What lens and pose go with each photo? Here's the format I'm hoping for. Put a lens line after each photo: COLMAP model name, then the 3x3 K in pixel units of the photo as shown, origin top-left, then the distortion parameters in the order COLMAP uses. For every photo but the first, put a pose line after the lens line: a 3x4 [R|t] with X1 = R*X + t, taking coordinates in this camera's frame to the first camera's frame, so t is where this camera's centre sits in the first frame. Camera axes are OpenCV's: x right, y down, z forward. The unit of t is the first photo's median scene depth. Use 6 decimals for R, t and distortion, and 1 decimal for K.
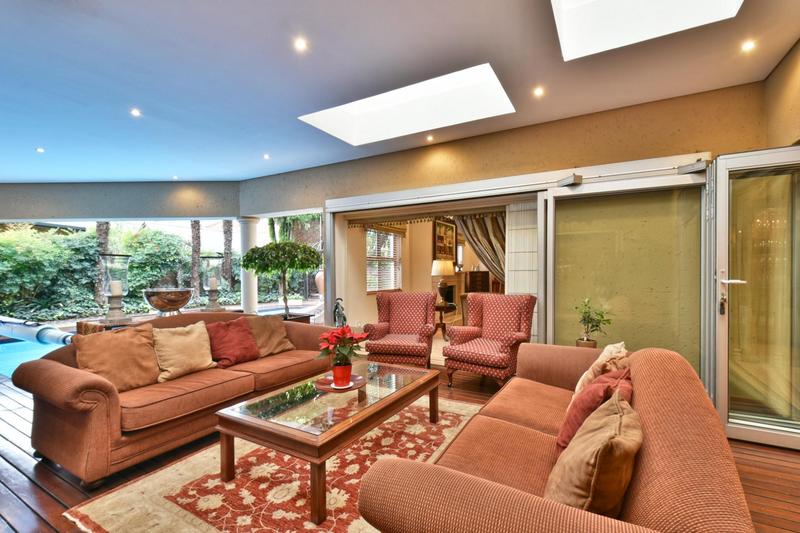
lens RADIAL K [[361.4, 0, 399.7], [0, 361.4, 279.4], [0, 0, 1]] dist [0.003154, 0.001210]
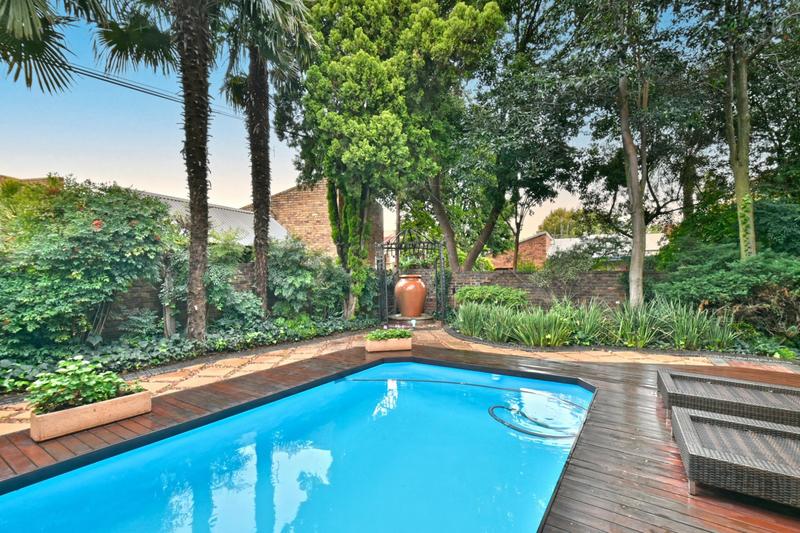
lens RADIAL K [[361.4, 0, 394.2], [0, 361.4, 272.6], [0, 0, 1]] dist [0.003154, 0.001210]
pose [[0.998120, -0.003997, -0.061159, -0.366207], [0.001930, 0.999426, -0.033817, -0.020984], [0.061259, 0.033635, 0.997555, 0.711355]]
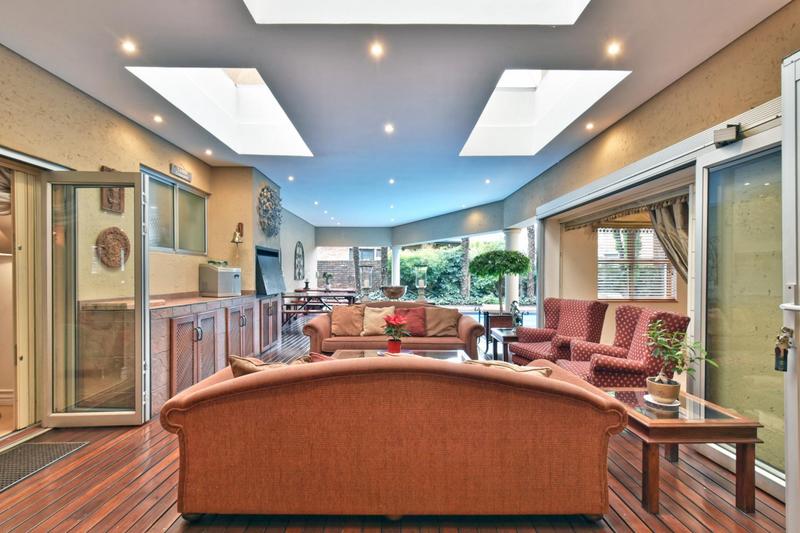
lens RADIAL K [[361.4, 0, 394.5], [0, 361.4, 278.0], [0, 0, 1]] dist [0.003154, 0.001210]
pose [[0.481257, 0.015753, -0.876438, 0.311139], [-0.024060, 0.999699, 0.004757, -0.006530], [0.876249, 0.018798, 0.481492, 0.080575]]
